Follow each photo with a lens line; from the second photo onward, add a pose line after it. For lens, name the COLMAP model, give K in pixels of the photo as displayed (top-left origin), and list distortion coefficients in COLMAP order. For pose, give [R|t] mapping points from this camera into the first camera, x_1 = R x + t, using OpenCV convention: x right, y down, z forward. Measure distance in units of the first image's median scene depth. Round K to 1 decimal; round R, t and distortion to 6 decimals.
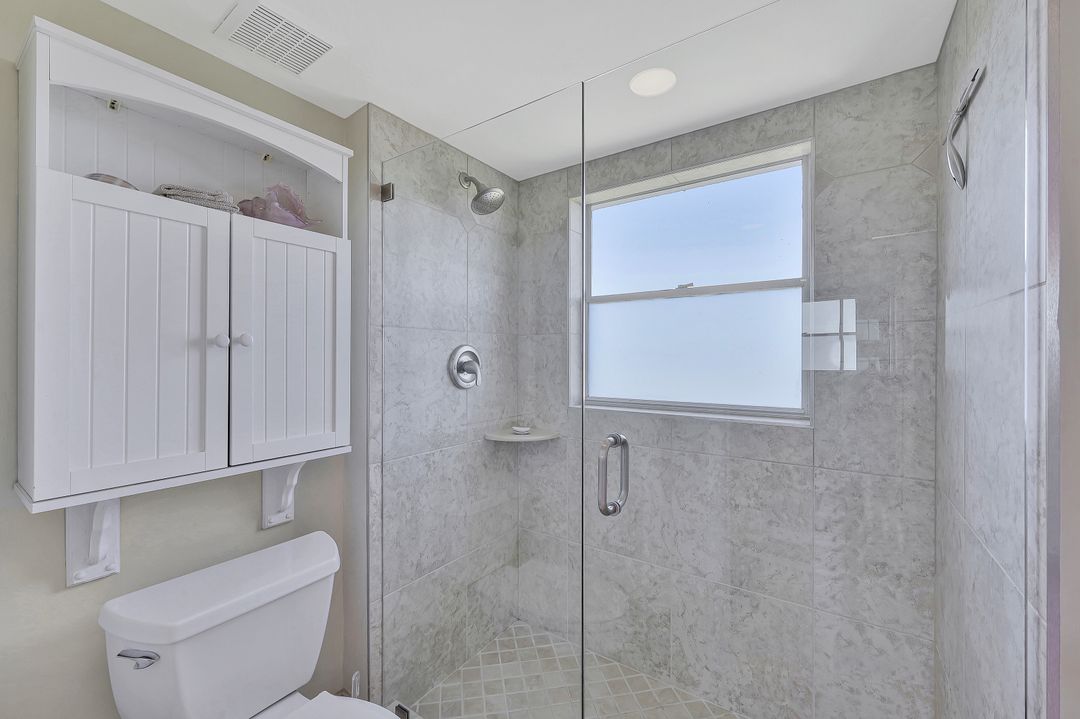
lens RADIAL K [[438.0, 0, 539.4], [0, 438.0, 362.5], [0, 0, 1]] dist [0.003775, -0.000507]
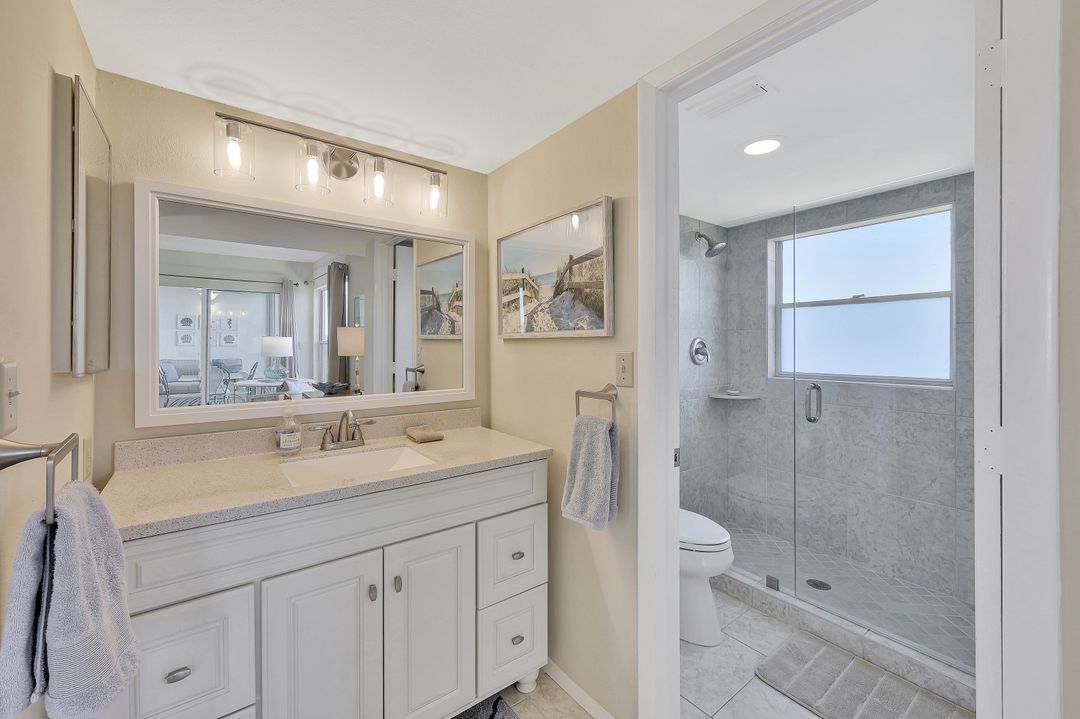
lens RADIAL K [[438.0, 0, 540.9], [0, 438.0, 347.3], [0, 0, 1]] dist [0.003775, -0.000507]
pose [[0.949603, -0.000585, -0.313455, -0.222182], [-0.001970, 0.999967, -0.007833, 0.010189], [0.313450, 0.008056, 0.949571, -0.749336]]
